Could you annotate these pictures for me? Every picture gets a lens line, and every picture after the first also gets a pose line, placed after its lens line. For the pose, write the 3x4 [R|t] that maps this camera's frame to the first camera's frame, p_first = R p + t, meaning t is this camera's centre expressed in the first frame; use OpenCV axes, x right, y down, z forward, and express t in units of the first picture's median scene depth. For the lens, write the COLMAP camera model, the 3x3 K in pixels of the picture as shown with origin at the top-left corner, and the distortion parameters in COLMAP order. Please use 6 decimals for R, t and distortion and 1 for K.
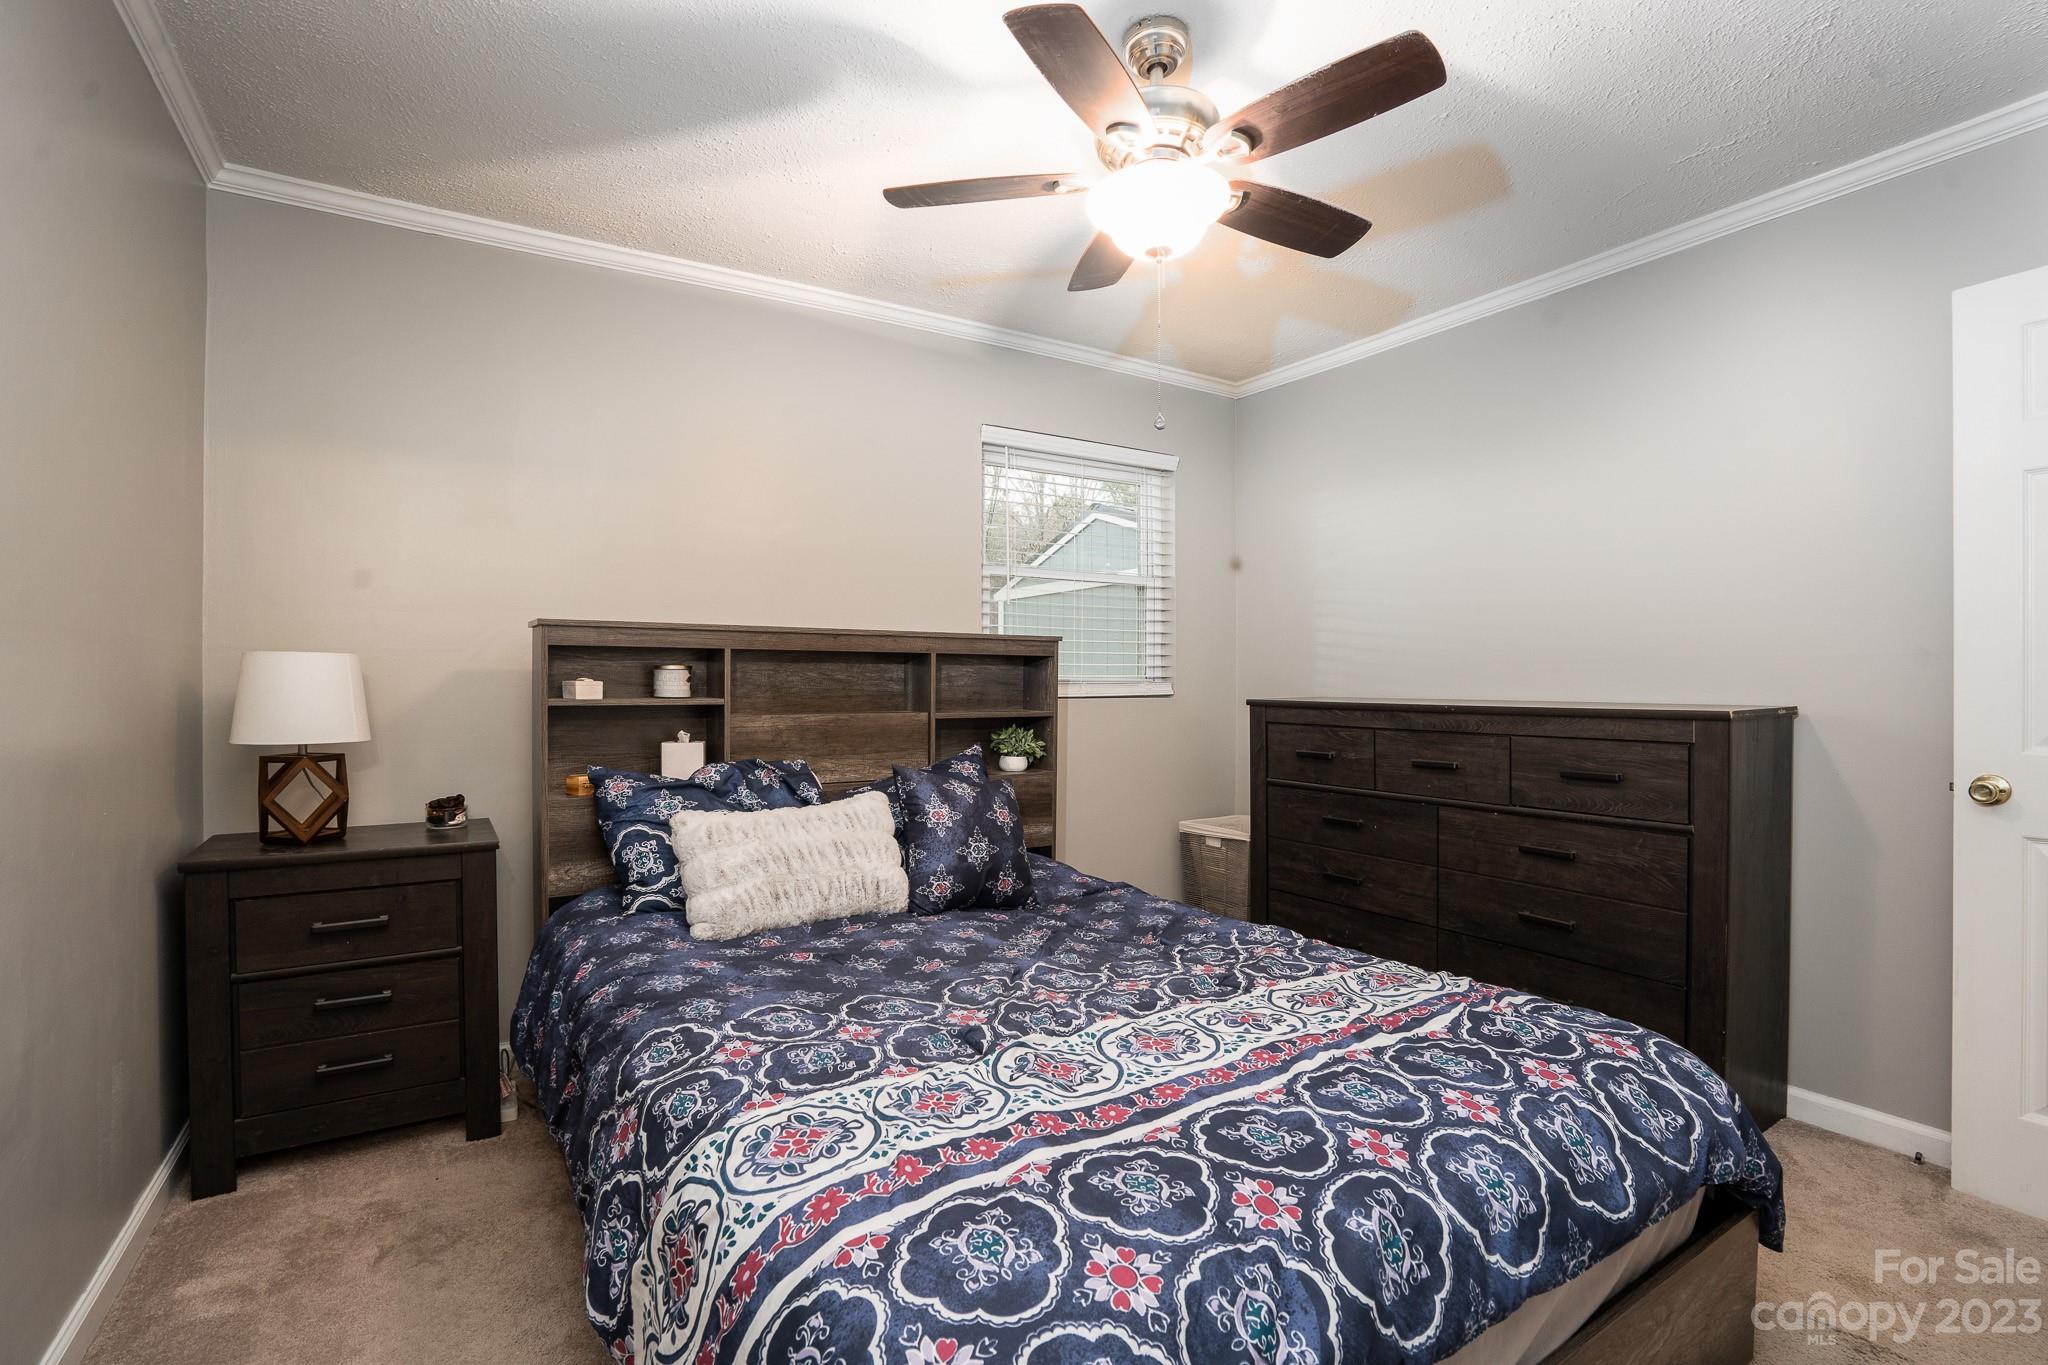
lens RADIAL K [[960.2, 0, 1032.2], [0, 960.2, 691.3], [0, 0, 1]] dist [-0.066870, 0.023646]
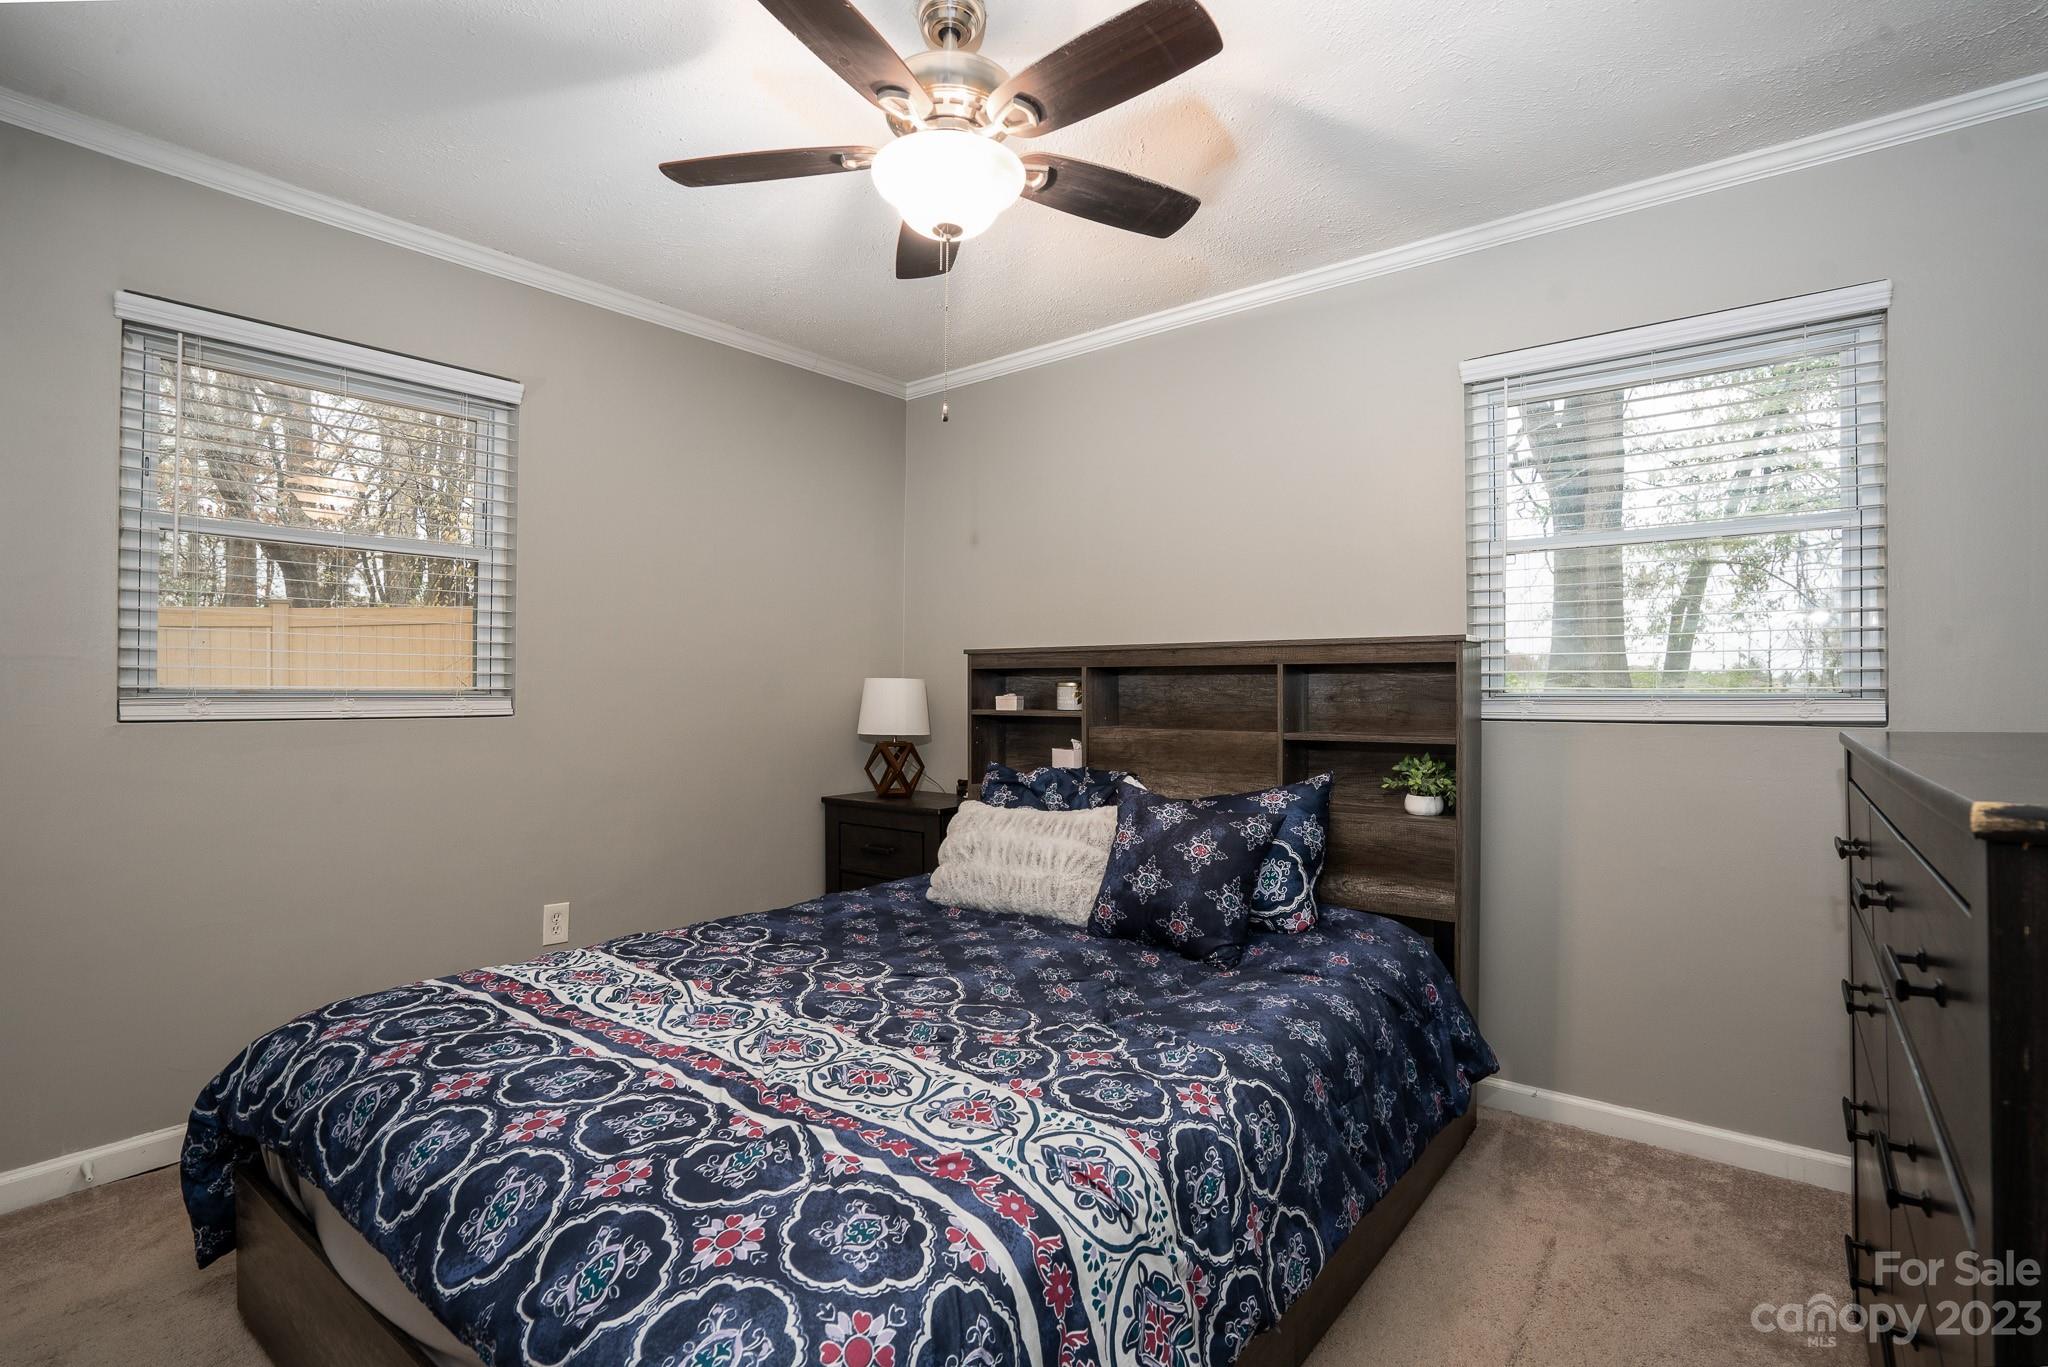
lens RADIAL K [[987.9, 0, 985.5], [0, 987.9, 682.3], [0, 0, 1]] dist [-0.065999, 0.033958]
pose [[0.314175, -0.014101, -0.949260, 0.823129], [-0.011665, 0.999757, -0.018712, -0.004282], [0.949294, 0.016952, 0.313934, 0.583567]]
